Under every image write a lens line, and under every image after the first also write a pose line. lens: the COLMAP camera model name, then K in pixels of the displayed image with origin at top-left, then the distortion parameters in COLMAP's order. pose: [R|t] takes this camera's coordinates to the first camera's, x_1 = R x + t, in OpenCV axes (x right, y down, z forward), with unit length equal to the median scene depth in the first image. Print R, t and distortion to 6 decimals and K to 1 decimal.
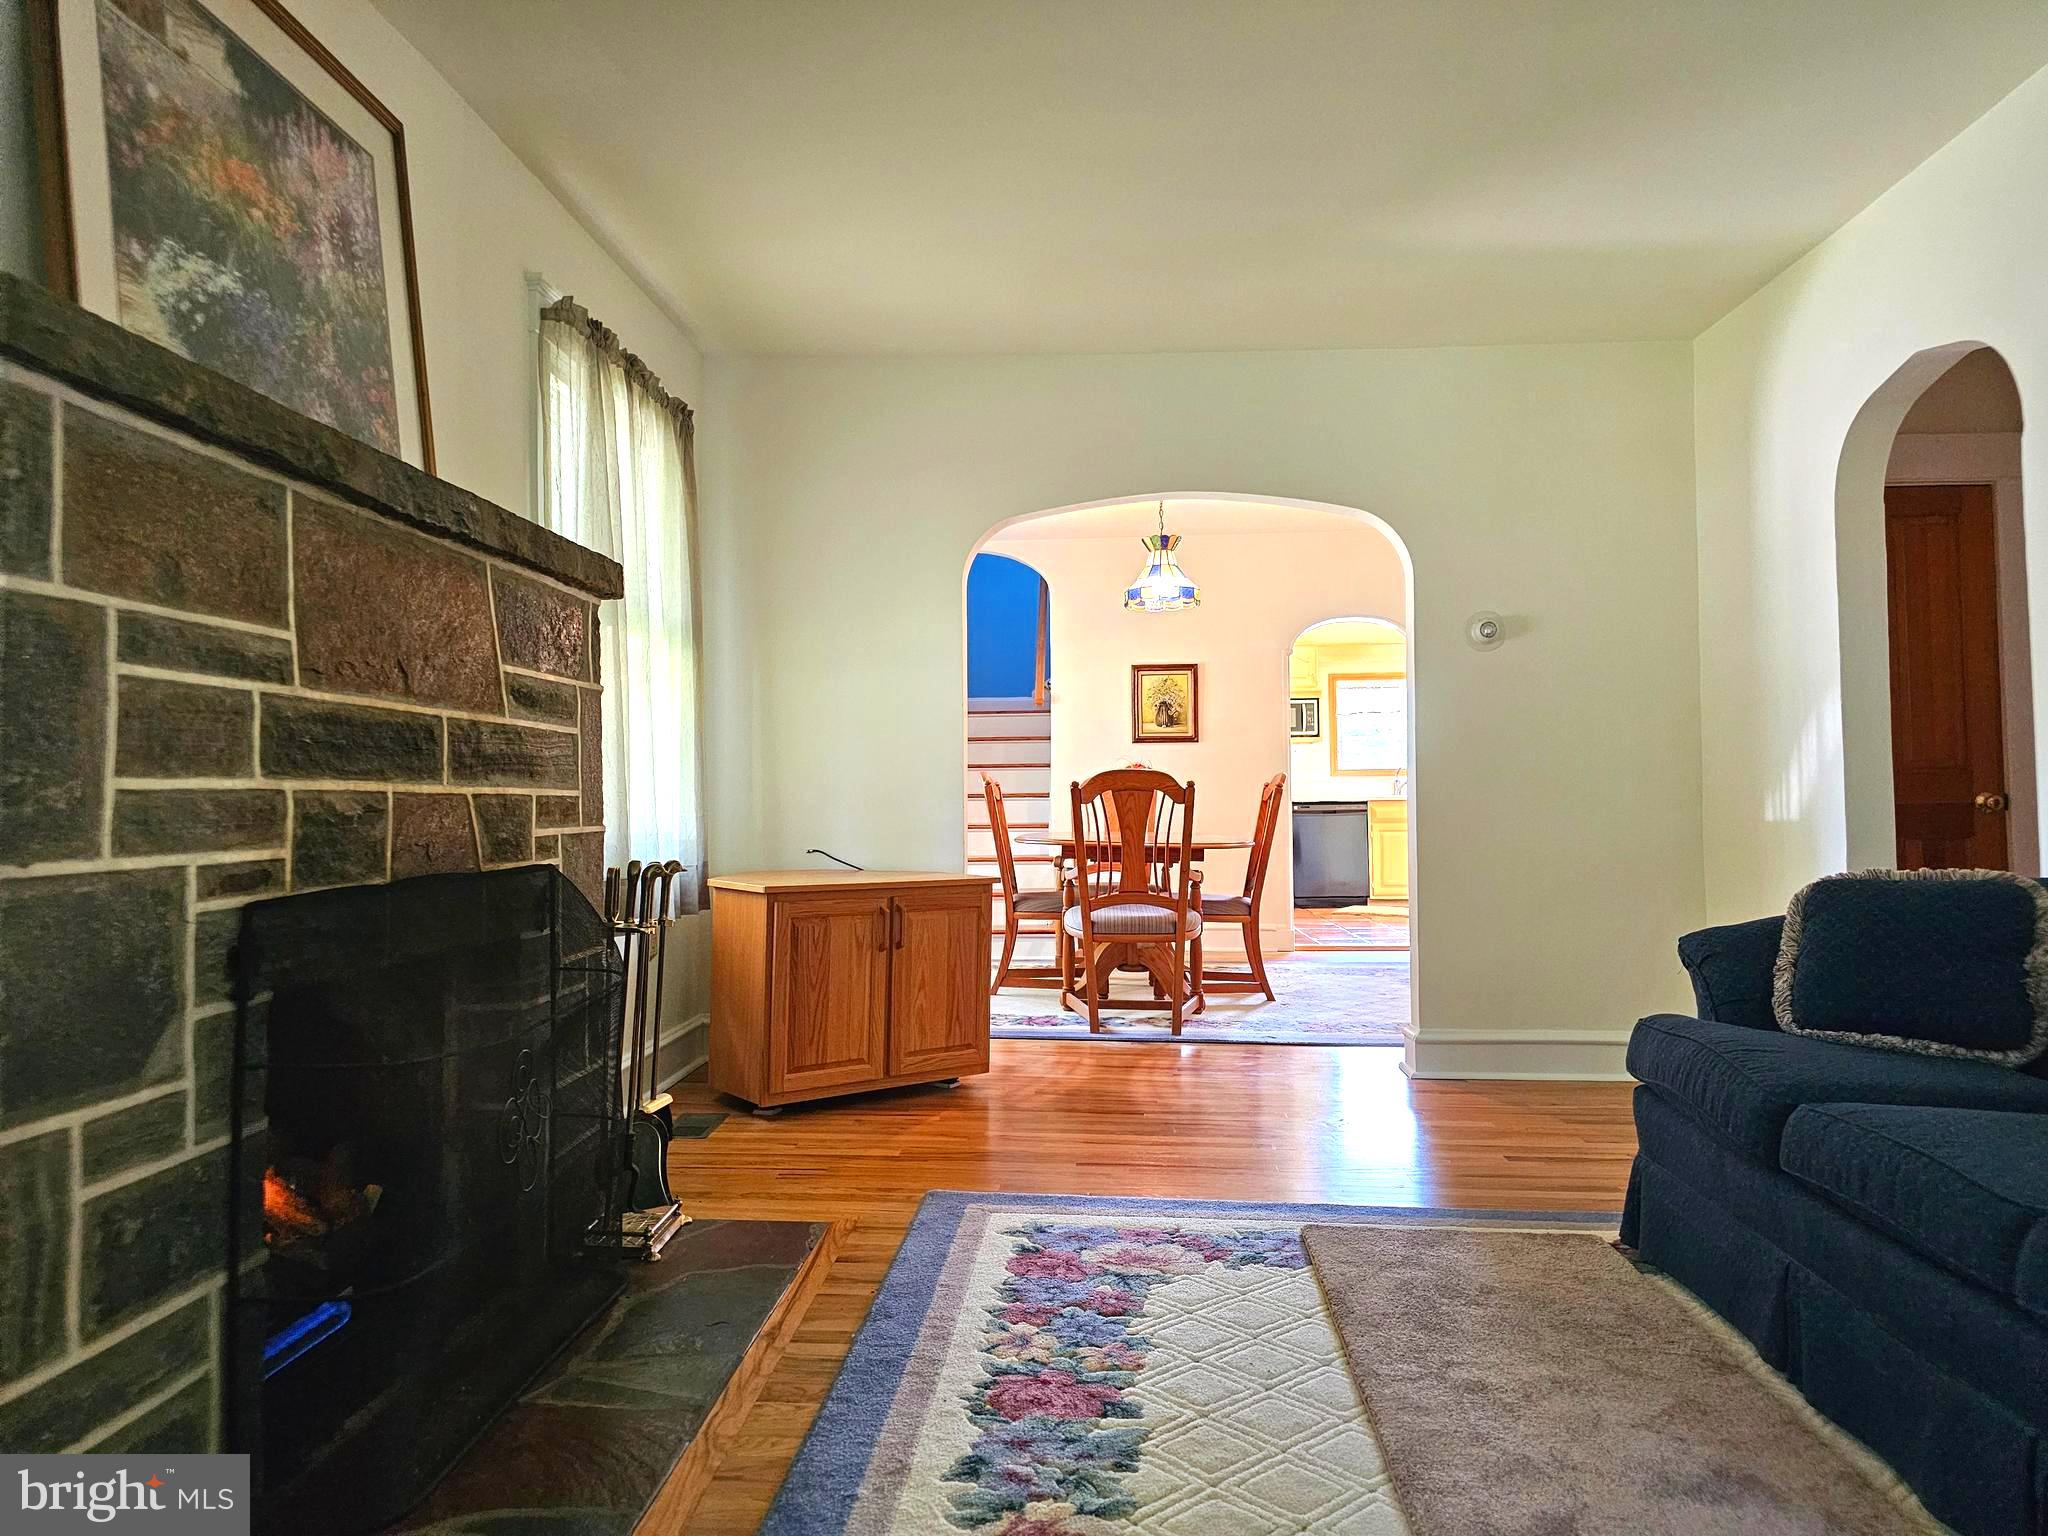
lens RADIAL K [[1369.6, 0, 1024.0], [0, 1369.6, 768.0], [0, 0, 1]] dist [0.001562, 0.000275]
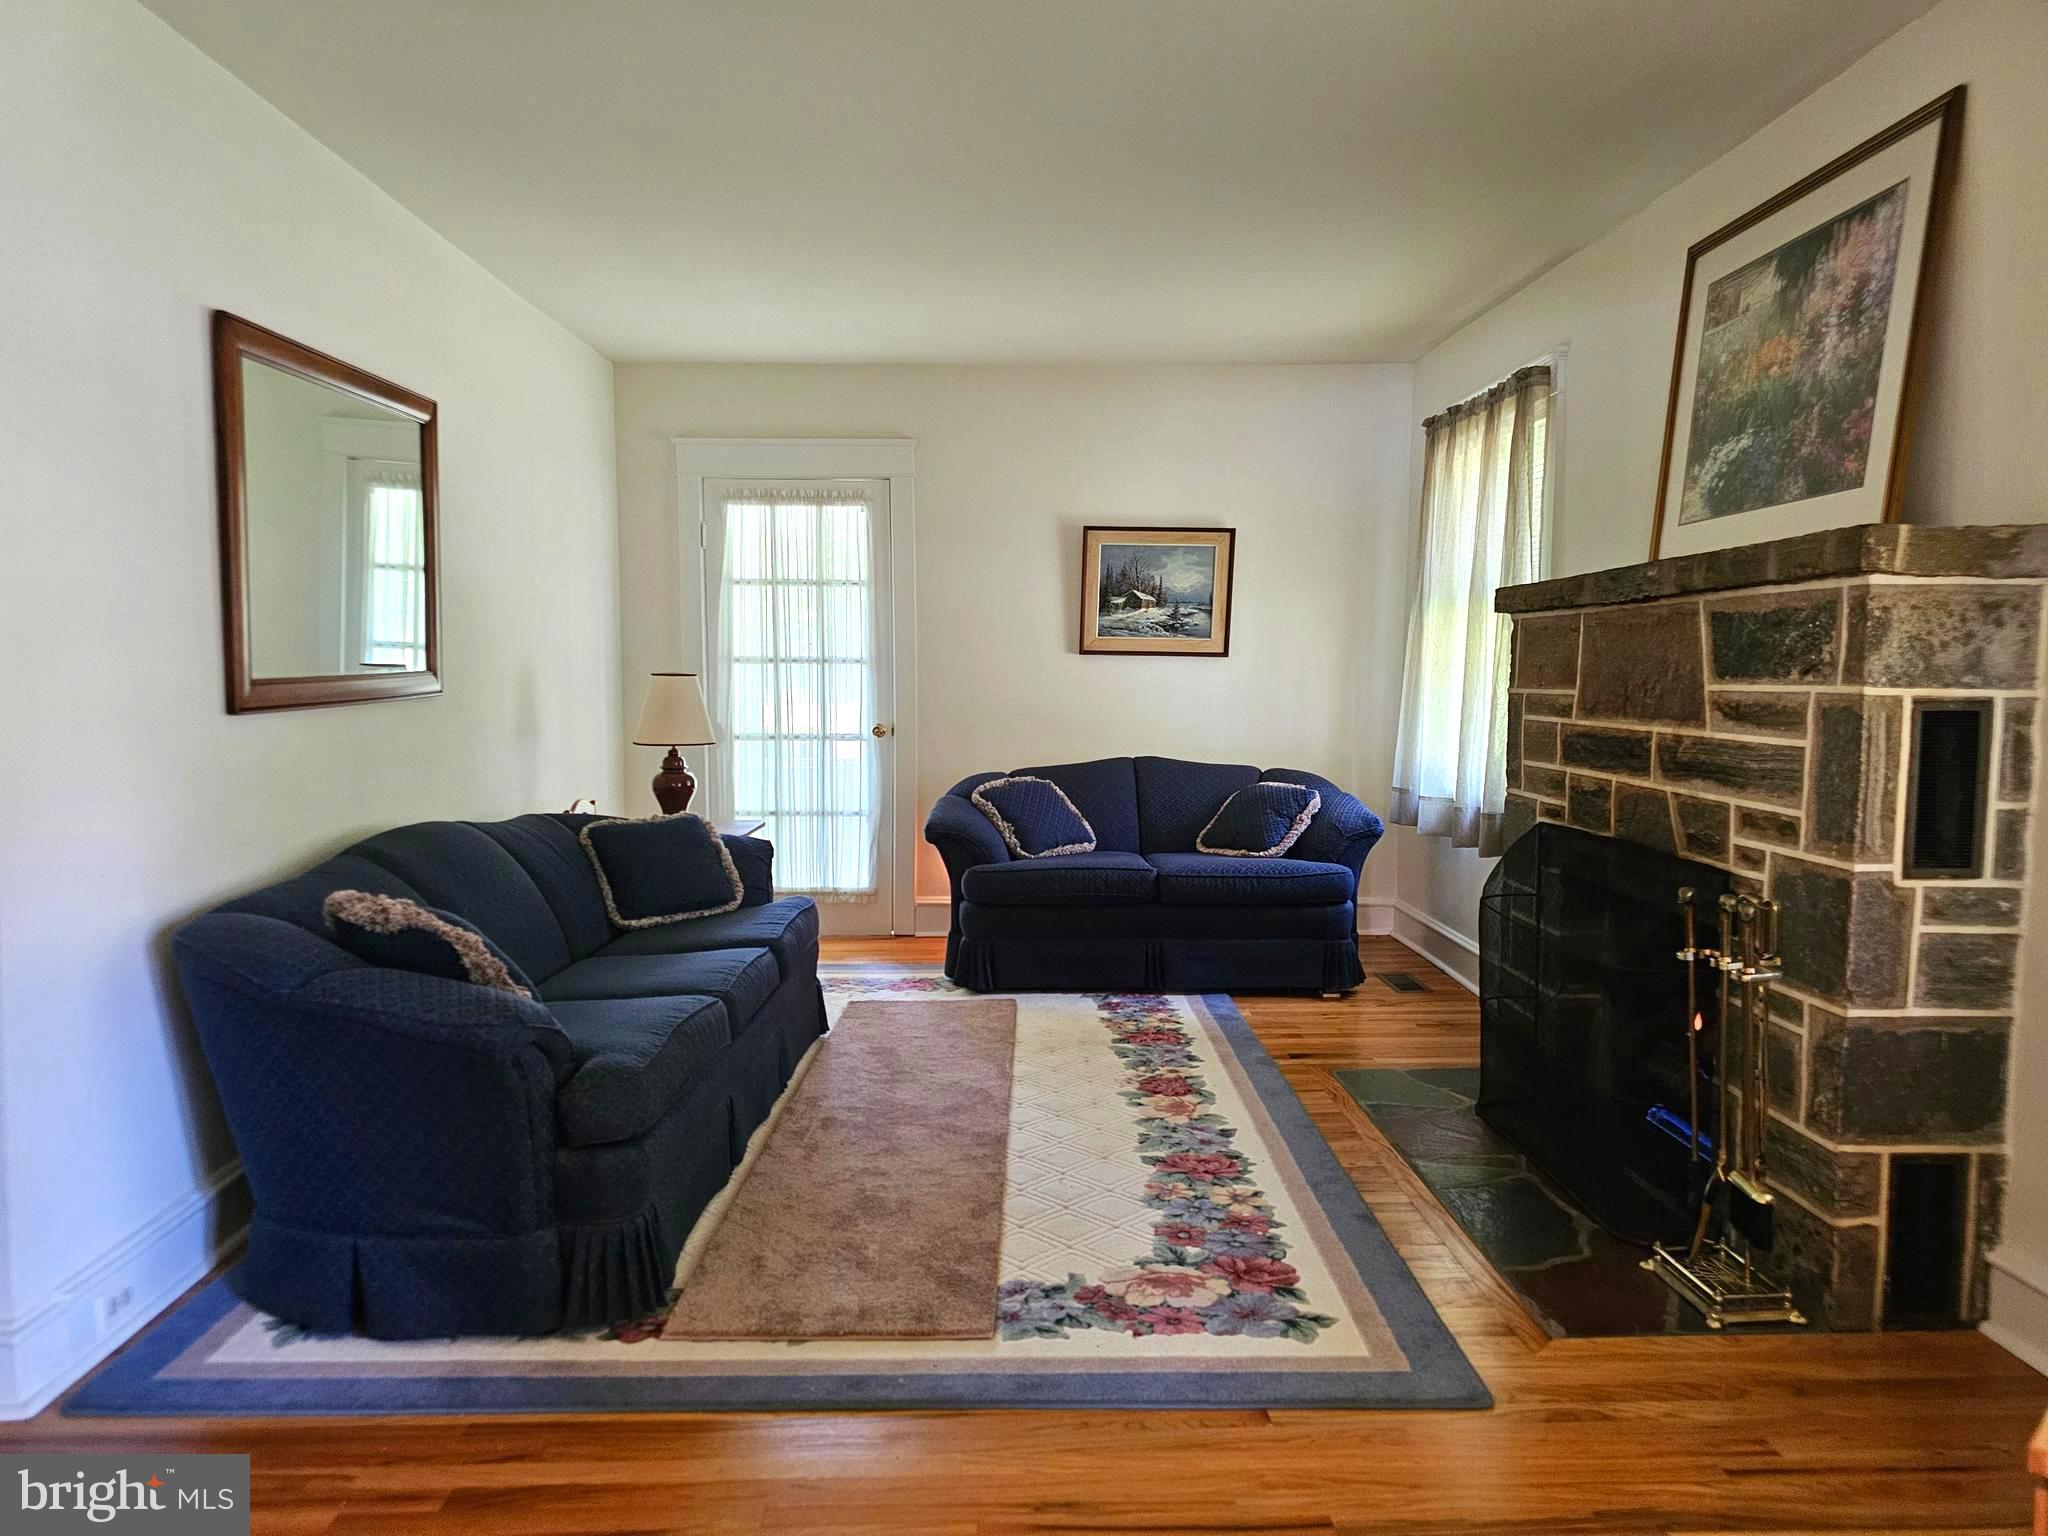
lens RADIAL K [[1369.6, 0, 1024.0], [0, 1369.6, 768.0], [0, 0, 1]] dist [0.001562, 0.000275]
pose [[-0.997195, 0.012363, -0.073825, 0.290930], [0.008743, 0.998753, 0.049158, -0.071171], [0.074341, 0.048374, -0.996059, 2.214629]]
